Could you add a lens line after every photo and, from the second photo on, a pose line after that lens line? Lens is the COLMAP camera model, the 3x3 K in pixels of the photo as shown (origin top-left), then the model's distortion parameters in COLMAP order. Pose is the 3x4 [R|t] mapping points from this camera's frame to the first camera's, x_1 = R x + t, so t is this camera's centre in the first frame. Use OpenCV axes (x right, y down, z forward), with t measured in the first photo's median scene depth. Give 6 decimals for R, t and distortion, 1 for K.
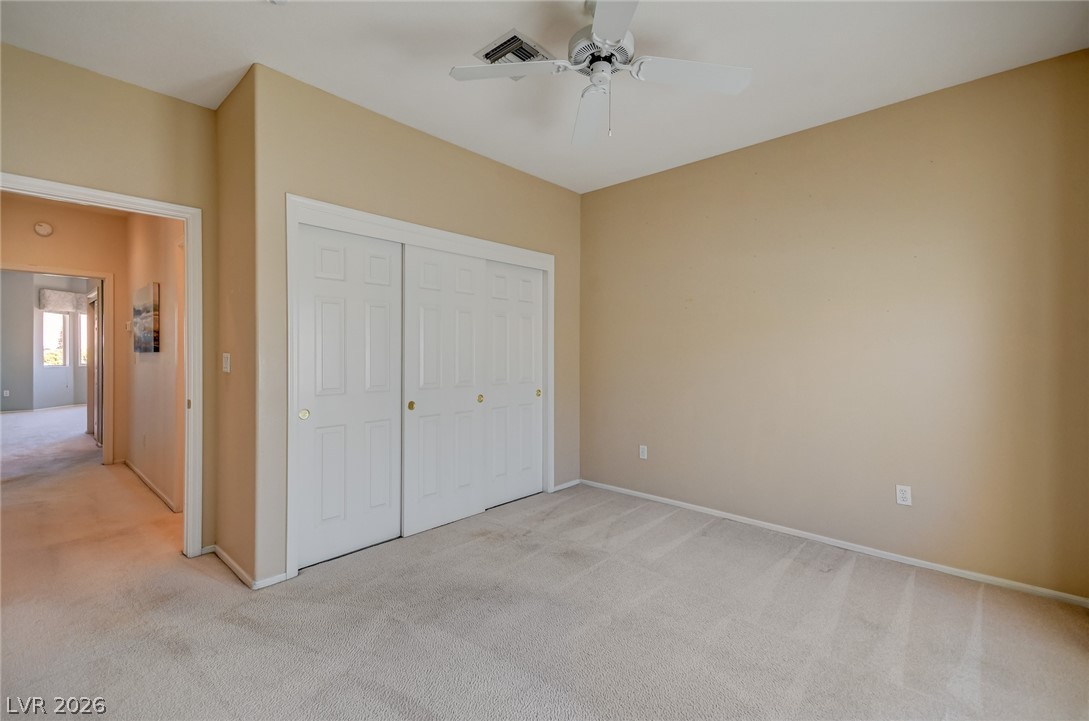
lens RADIAL K [[480.3, 0, 544.5], [0, 480.3, 360.5], [0, 0, 1]] dist [0.000473, 0.000250]
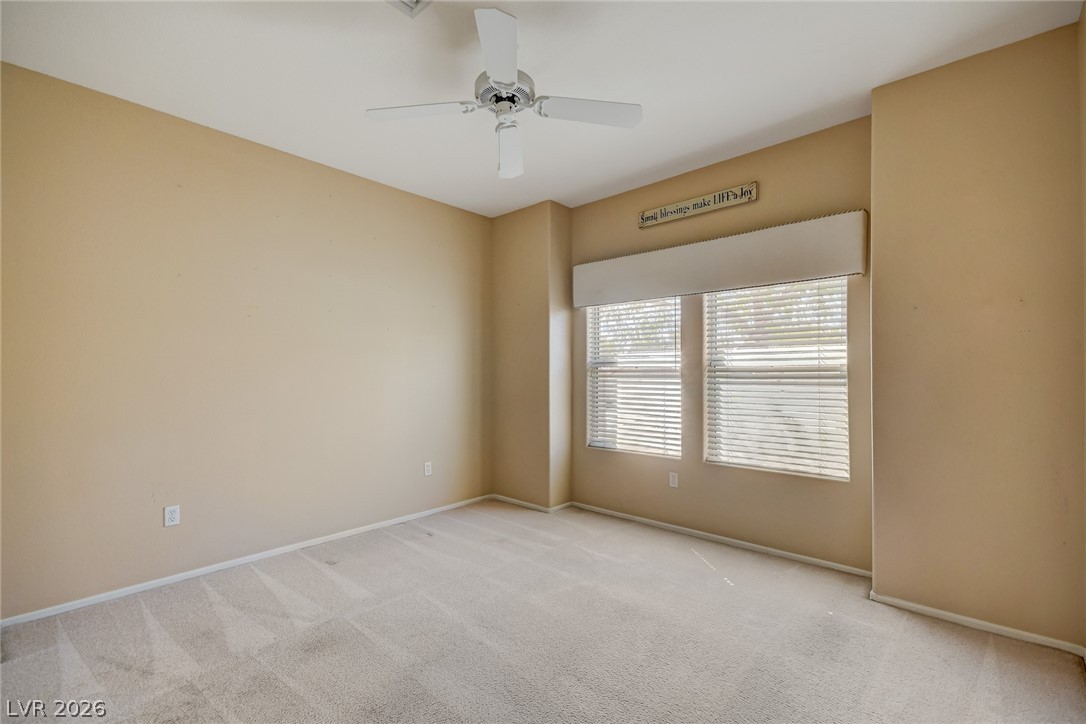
lens RADIAL K [[479.0, 0, 543.0], [0, 479.0, 362.0], [0, 0, 1]] dist [0.000473, 0.000250]
pose [[-0.016988, 0.014420, 0.999752, -0.629822], [0.024893, 0.999592, -0.013995, -0.009904], [-0.999546, 0.024649, -0.017340, 0.597958]]
